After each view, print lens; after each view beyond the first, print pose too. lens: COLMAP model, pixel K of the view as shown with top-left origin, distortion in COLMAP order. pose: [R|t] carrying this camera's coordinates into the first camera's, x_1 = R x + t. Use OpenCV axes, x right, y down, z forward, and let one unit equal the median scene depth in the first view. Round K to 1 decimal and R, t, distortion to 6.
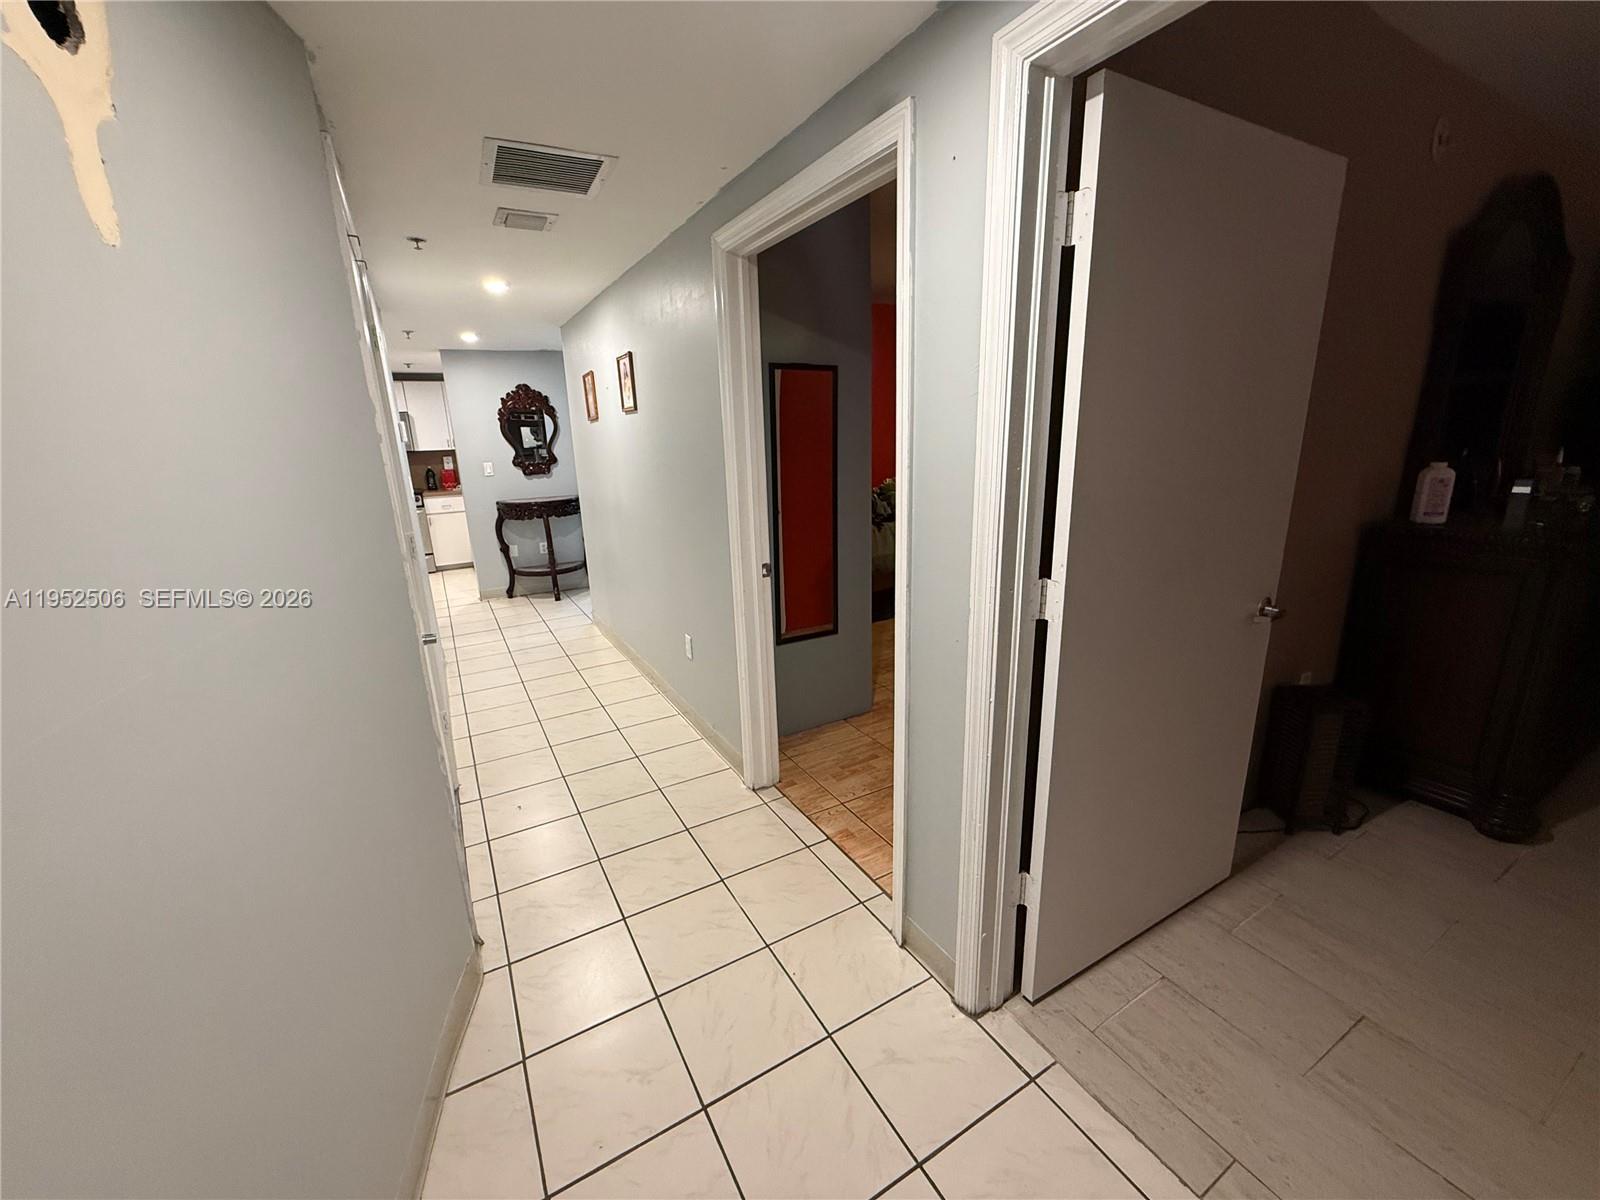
lens RADIAL K [[636.7, 0, 792.5], [0, 636.7, 600.9], [0, 0, 1]] dist [-0.000242, -0.000580]
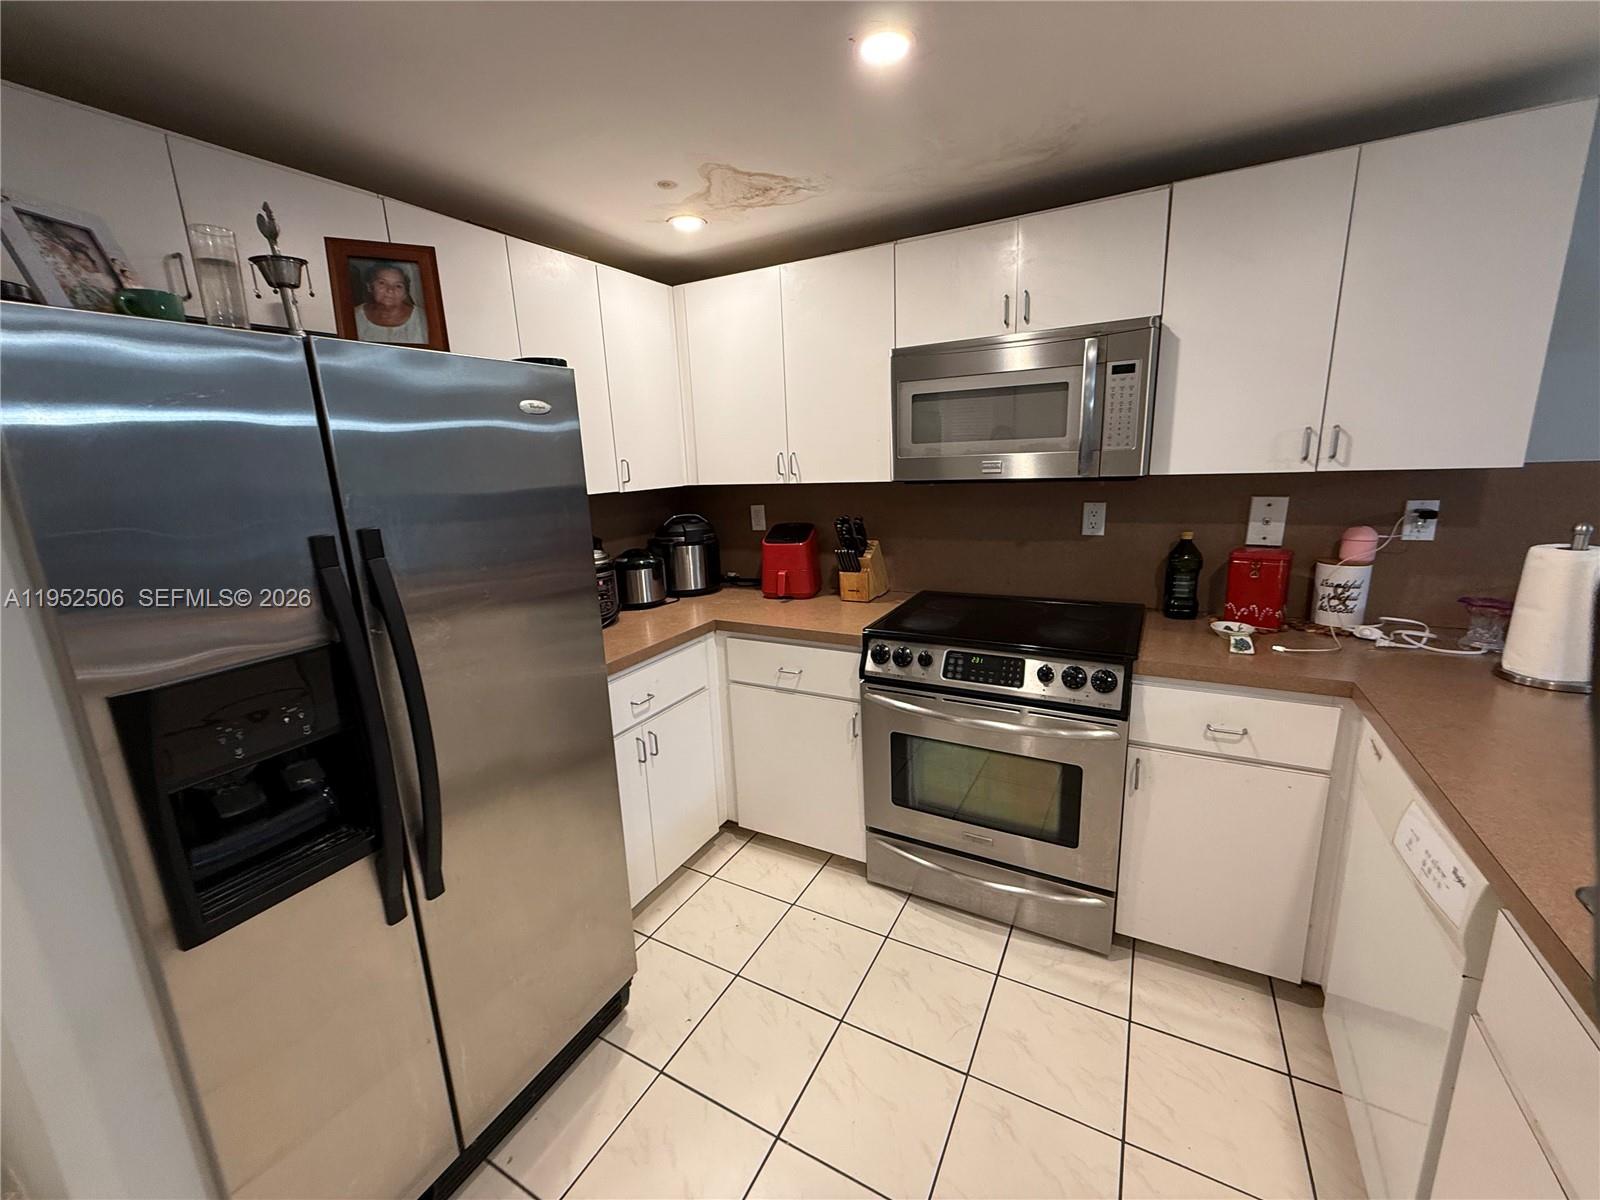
lens RADIAL K [[636.7, 0, 792.5], [0, 636.7, 600.9], [0, 0, 1]] dist [-0.000242, -0.000580]
pose [[0.518485, 0.197135, -0.832052, -0.428846], [-0.194416, 0.974755, 0.109797, -0.179520], [0.832692, 0.104836, 0.543722, 0.720372]]
